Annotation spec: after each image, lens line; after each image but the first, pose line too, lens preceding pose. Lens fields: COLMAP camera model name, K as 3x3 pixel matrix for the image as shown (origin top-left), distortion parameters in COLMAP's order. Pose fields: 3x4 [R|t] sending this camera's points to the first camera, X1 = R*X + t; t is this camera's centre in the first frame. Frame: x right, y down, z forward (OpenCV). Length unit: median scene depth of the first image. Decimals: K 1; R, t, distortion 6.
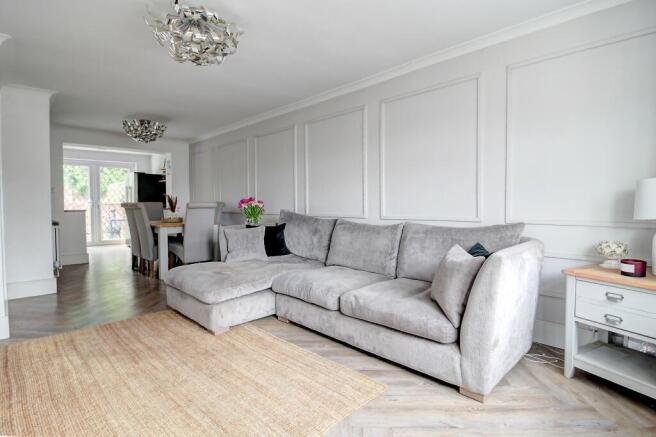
lens RADIAL K [[313.6, 0, 327.1], [0, 313.6, 213.2], [0, 0, 1]] dist [-0.003191, -0.000580]
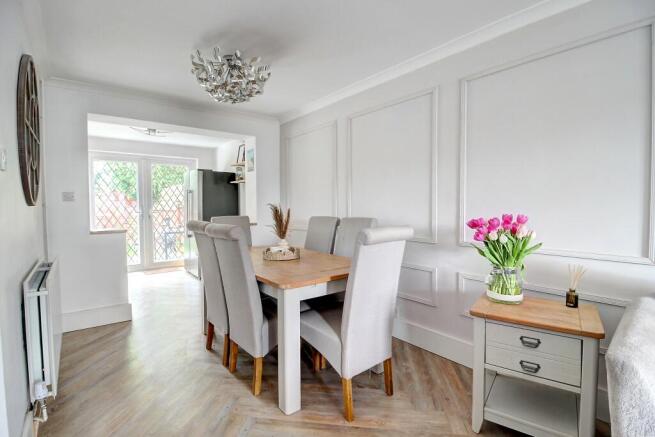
lens RADIAL K [[298.1, 0, 327.5], [0, 298.1, 218.5], [0, 0, 1]] dist [0.001821, 0.000317]
pose [[0.994970, 0.004767, -0.100057, -0.265911], [-0.003784, 0.999943, 0.010015, -0.029543], [0.100099, -0.009586, 0.994931, 0.374933]]
